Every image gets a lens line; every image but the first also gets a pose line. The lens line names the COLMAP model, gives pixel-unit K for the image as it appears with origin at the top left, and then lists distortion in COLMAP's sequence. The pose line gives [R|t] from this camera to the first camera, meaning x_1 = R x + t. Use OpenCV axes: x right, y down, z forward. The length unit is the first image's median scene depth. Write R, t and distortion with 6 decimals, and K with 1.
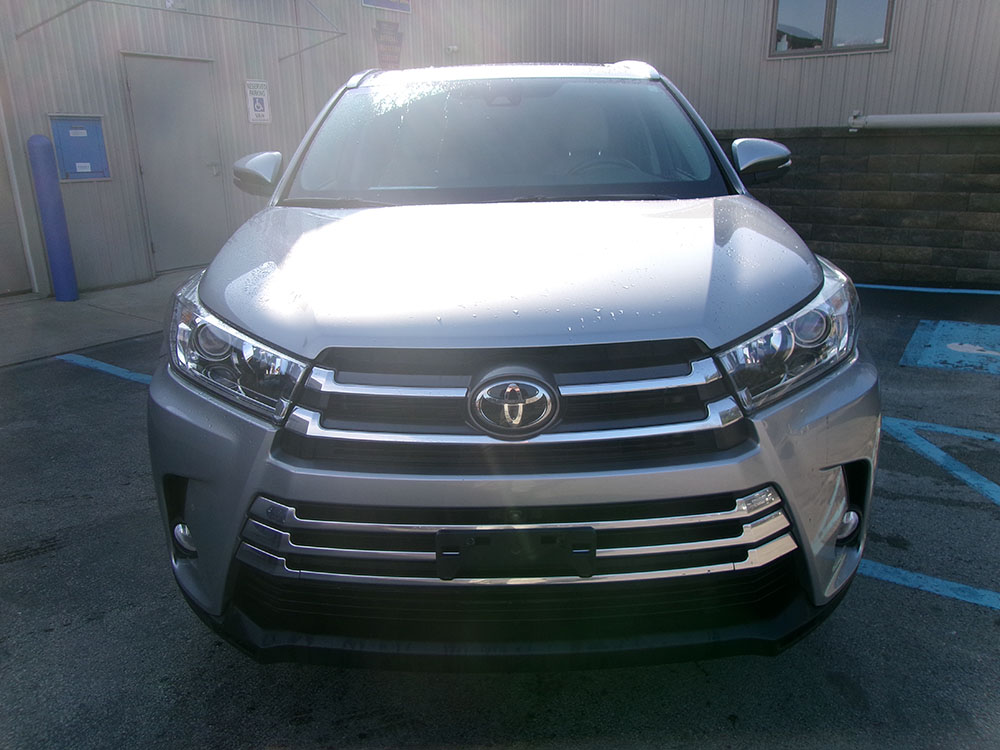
lens RADIAL K [[775.6, 0, 492.3], [0, 775.6, 374.0], [0, 0, 1]] dist [-0.011567, 0.028784]
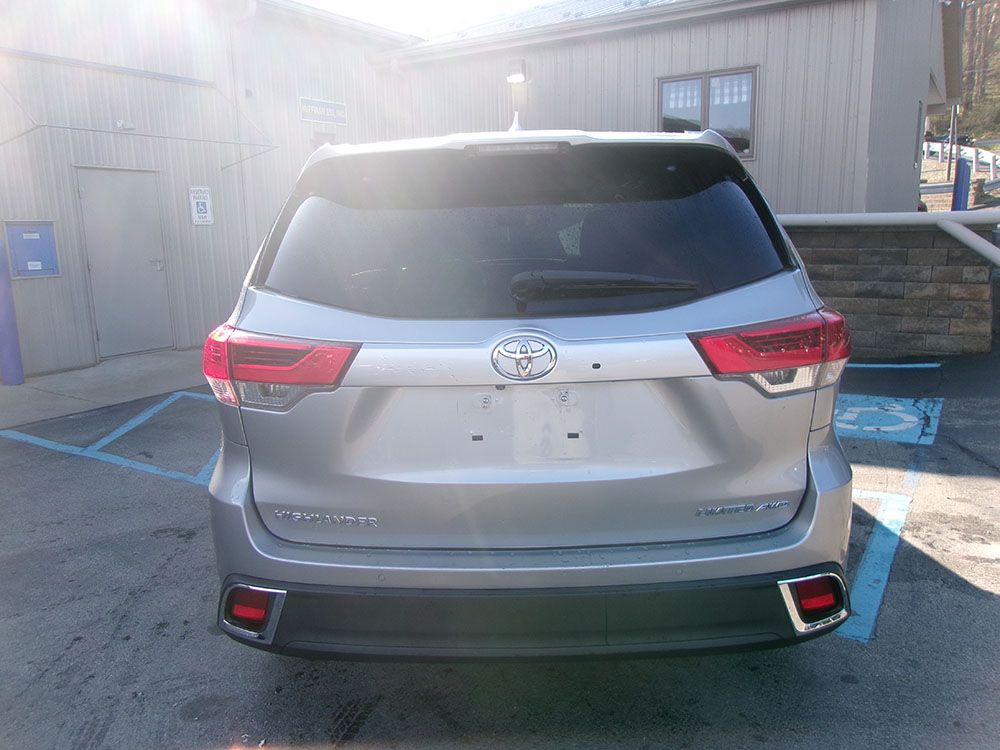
lens RADIAL K [[775.6, 0, 498.1], [0, 775.6, 372.4], [0, 0, 1]] dist [-0.011567, 0.028784]
pose [[0.999273, -0.014662, 0.035194, 0.098010], [0.018342, 0.994128, -0.106645, 0.017771], [-0.033424, 0.107213, 0.993674, -0.115717]]
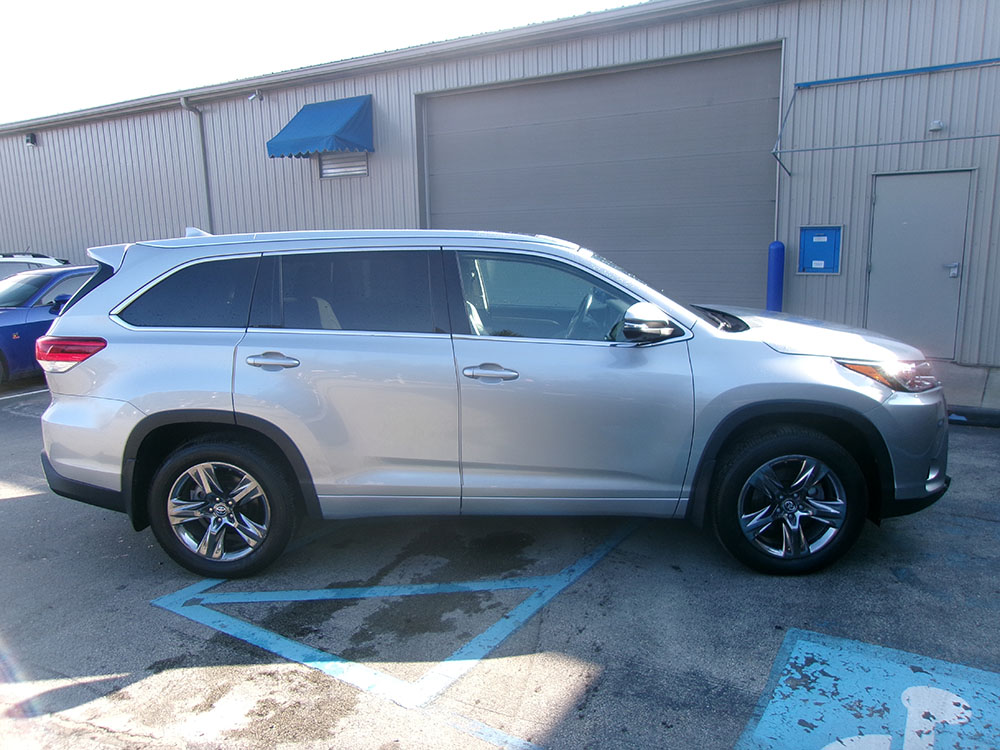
lens RADIAL K [[775.6, 0, 493.4], [0, 775.6, 381.6], [0, 0, 1]] dist [-0.011567, 0.028784]
pose [[0.016638, 0.214738, -0.976530, 0.787710], [-0.265466, 0.942562, 0.202745, -0.200431], [0.963977, 0.255862, 0.072688, 0.429160]]
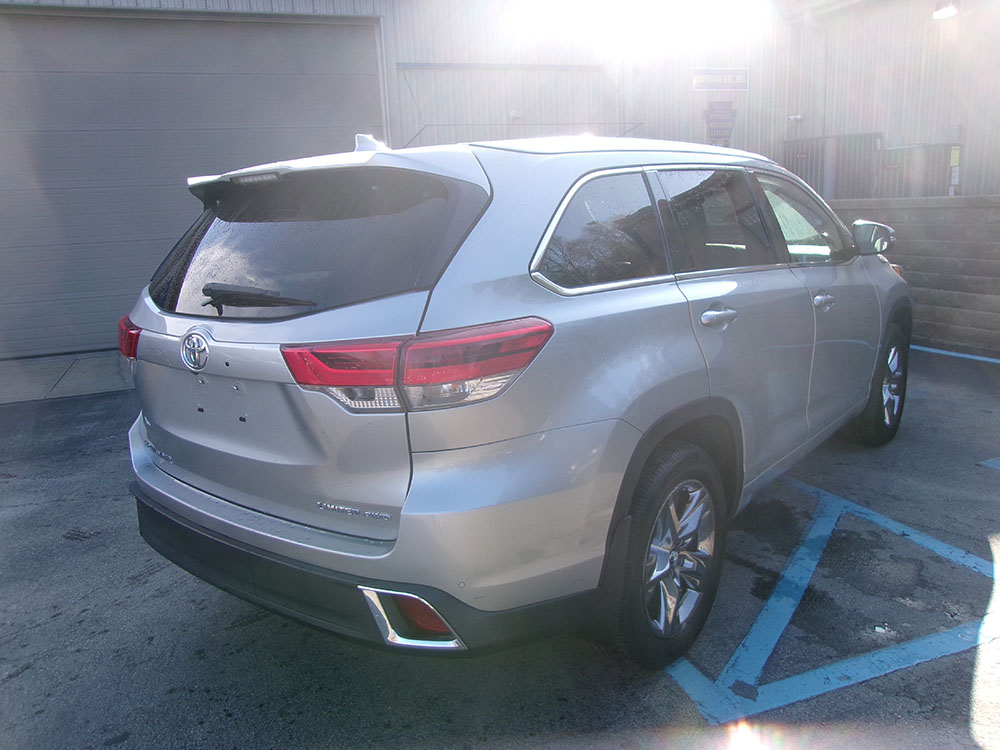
lens RADIAL K [[775.6, 0, 493.8], [0, 775.6, 371.7], [0, 0, 1]] dist [-0.011567, 0.028784]
pose [[0.812982, 0.104226, -0.572884, 0.391397], [-0.139982, 0.989981, -0.018539, -0.015693], [0.565212, 0.095265, 0.819426, -0.058464]]
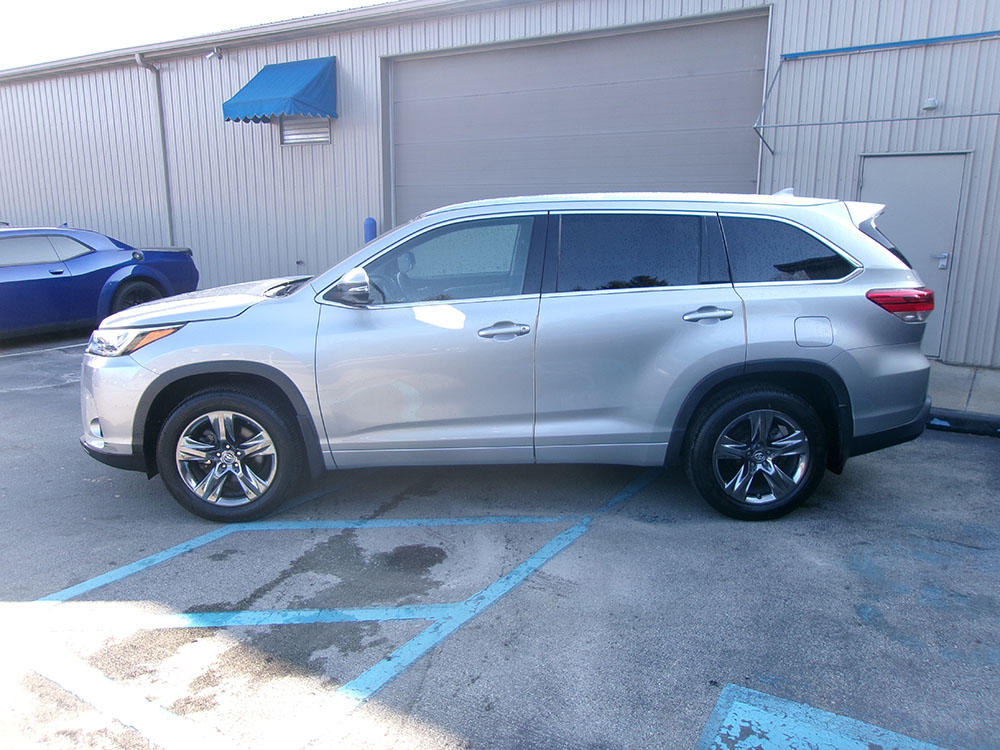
lens RADIAL K [[775.6, 0, 492.2], [0, 775.6, 379.9], [0, 0, 1]] dist [-0.011567, 0.028784]
pose [[0.023133, 0.236112, -0.971451, 0.699412], [-0.295529, 0.929899, 0.218975, -0.203043], [0.955054, 0.282026, 0.091289, 0.485982]]
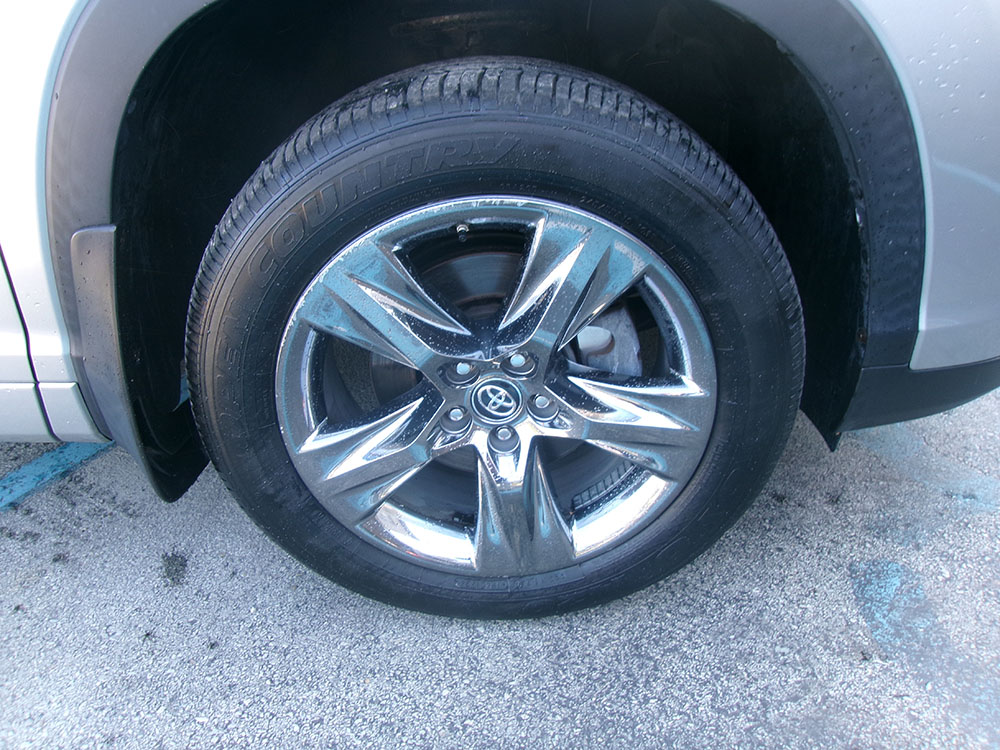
lens RADIAL K [[775.6, 0, 499.1], [0, 775.6, 374.6], [0, 0, 1]] dist [-0.011567, 0.028784]
pose [[0.065537, 0.531340, -0.844620, 0.398495], [-0.270423, 0.824221, 0.497525, -0.136013], [0.960508, 0.195798, 0.197704, 0.660378]]
